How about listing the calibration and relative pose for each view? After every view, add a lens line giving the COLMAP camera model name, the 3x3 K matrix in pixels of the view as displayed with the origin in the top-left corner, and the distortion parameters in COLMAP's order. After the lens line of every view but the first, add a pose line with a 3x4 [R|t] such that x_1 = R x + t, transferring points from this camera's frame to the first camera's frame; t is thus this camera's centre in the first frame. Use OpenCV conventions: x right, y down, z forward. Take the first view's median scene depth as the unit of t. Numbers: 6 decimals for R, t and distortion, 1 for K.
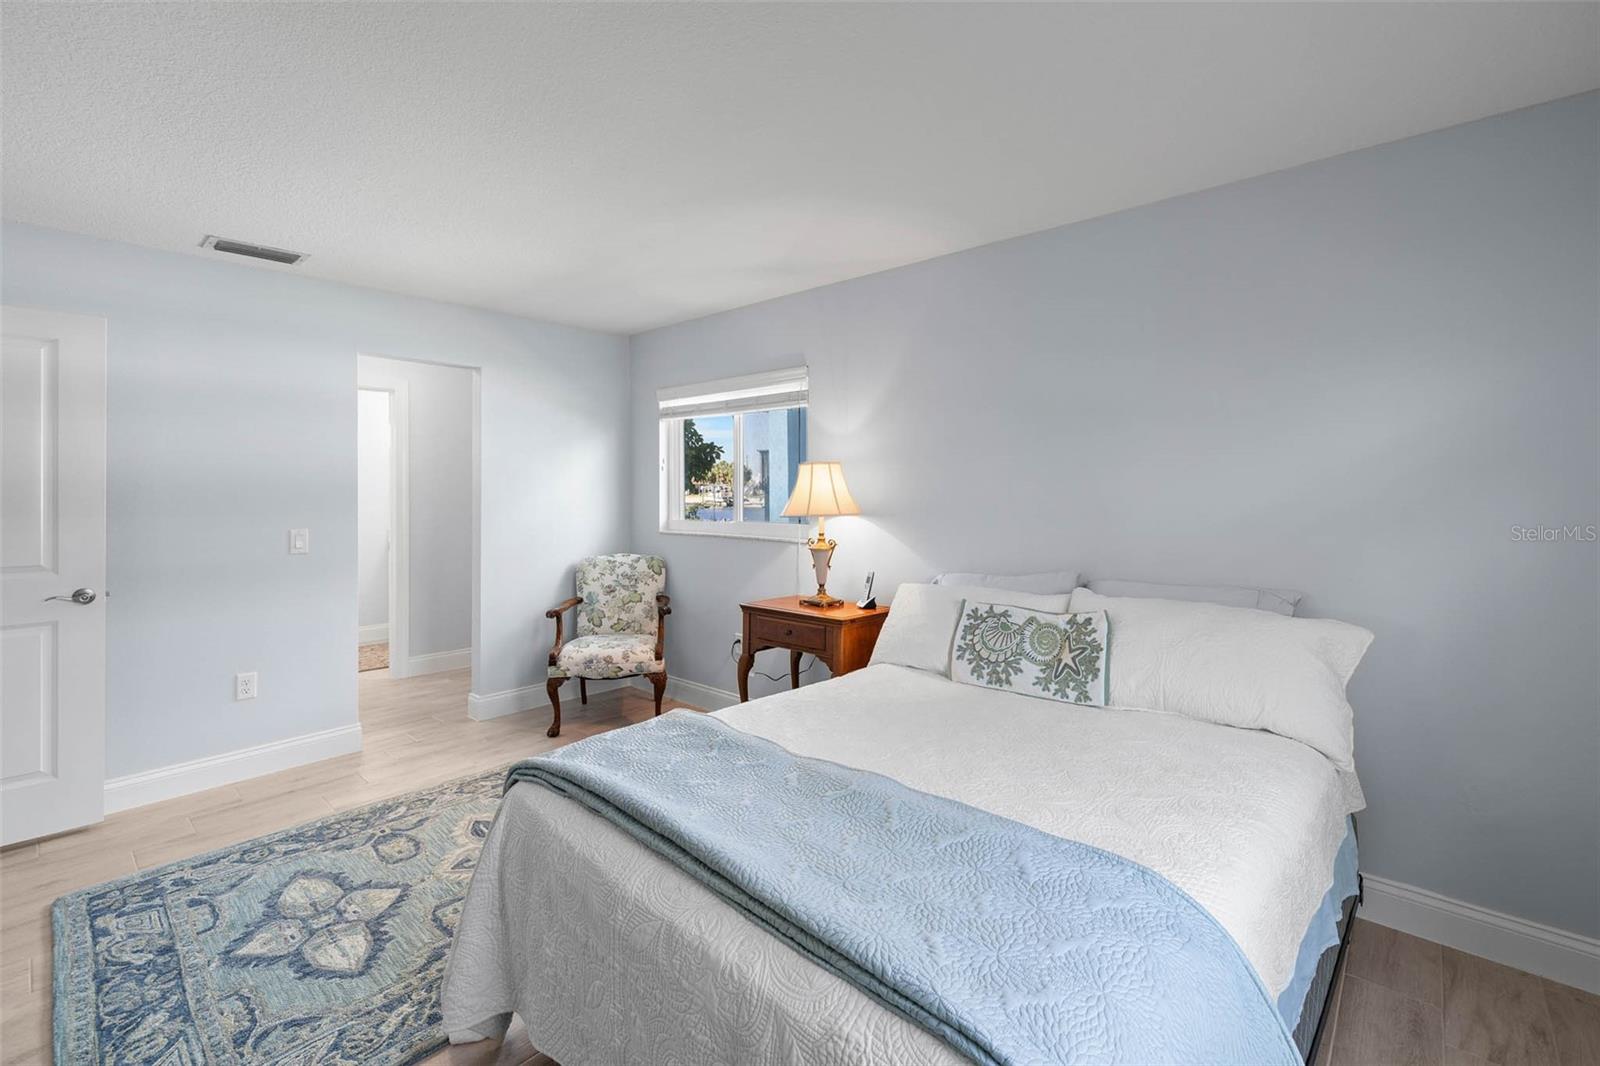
lens RADIAL K [[685.2, 0, 787.0], [0, 685.2, 490.1], [0, 0, 1]] dist [-0.008332, 0.001572]
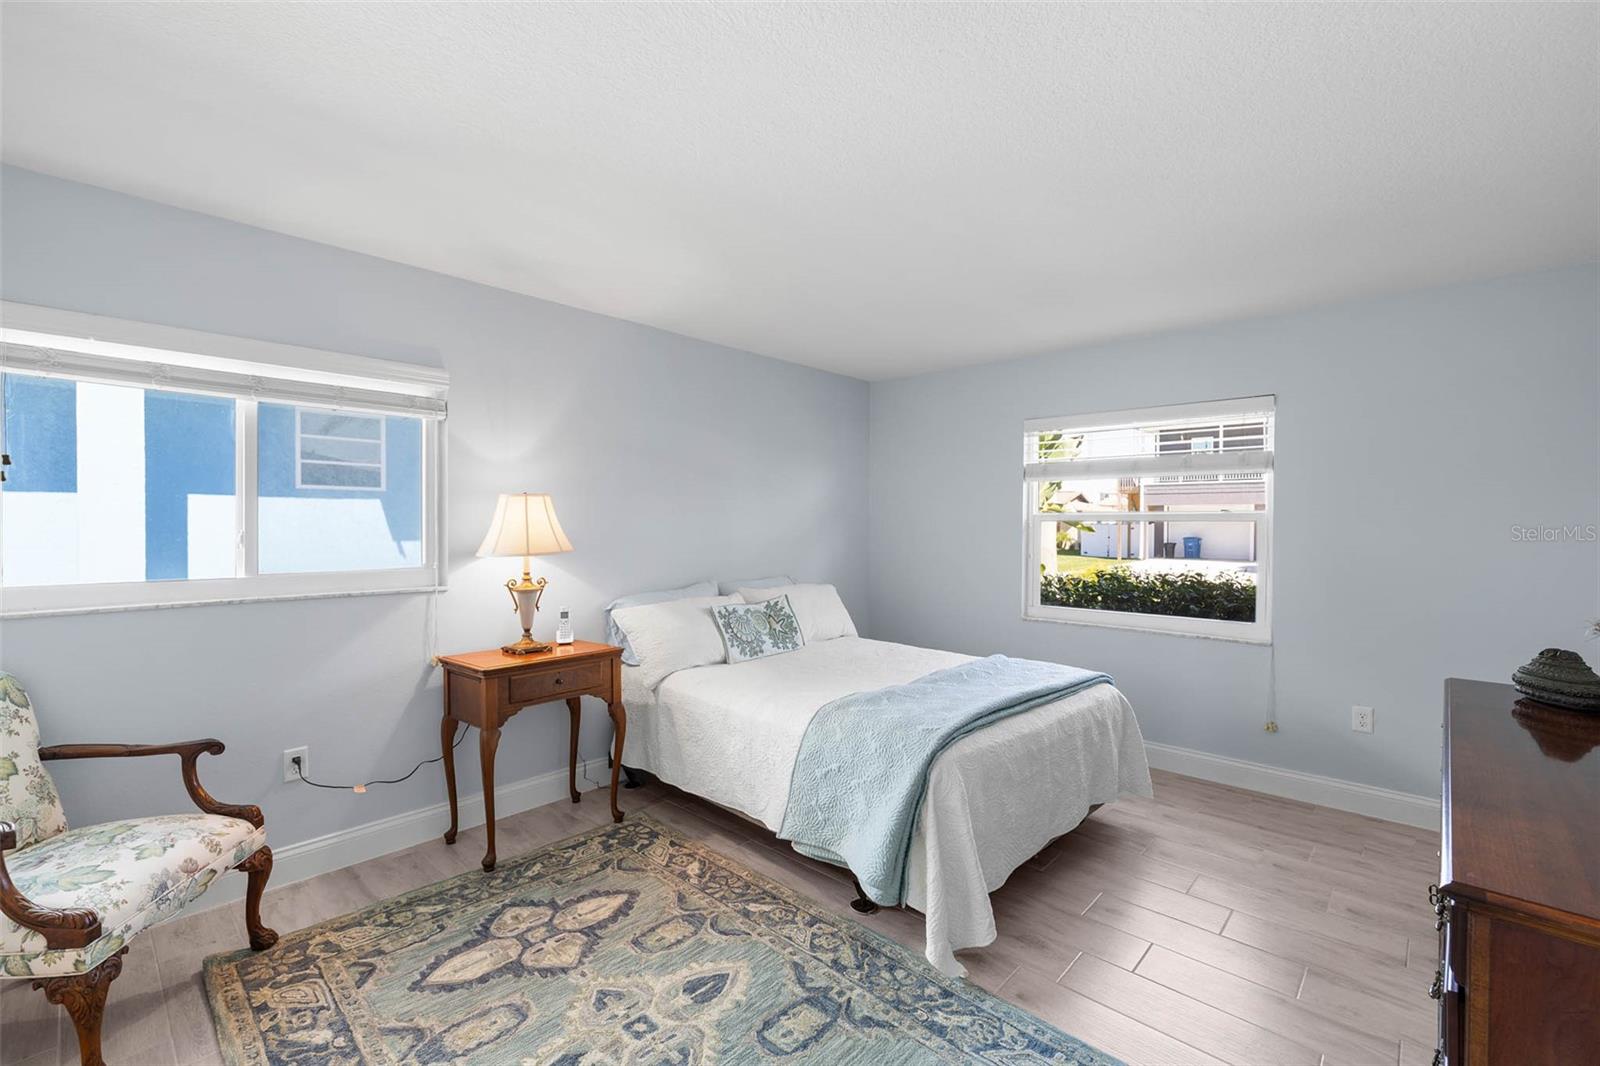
lens RADIAL K [[685.2, 0, 799.4], [0, 685.2, 530.8], [0, 0, 1]] dist [-0.008332, 0.001572]
pose [[0.024610, -0.014579, 0.999591, -1.120293], [-0.005754, 0.999875, 0.014725, -0.008896], [-0.999681, -0.006114, 0.024523, 0.828891]]
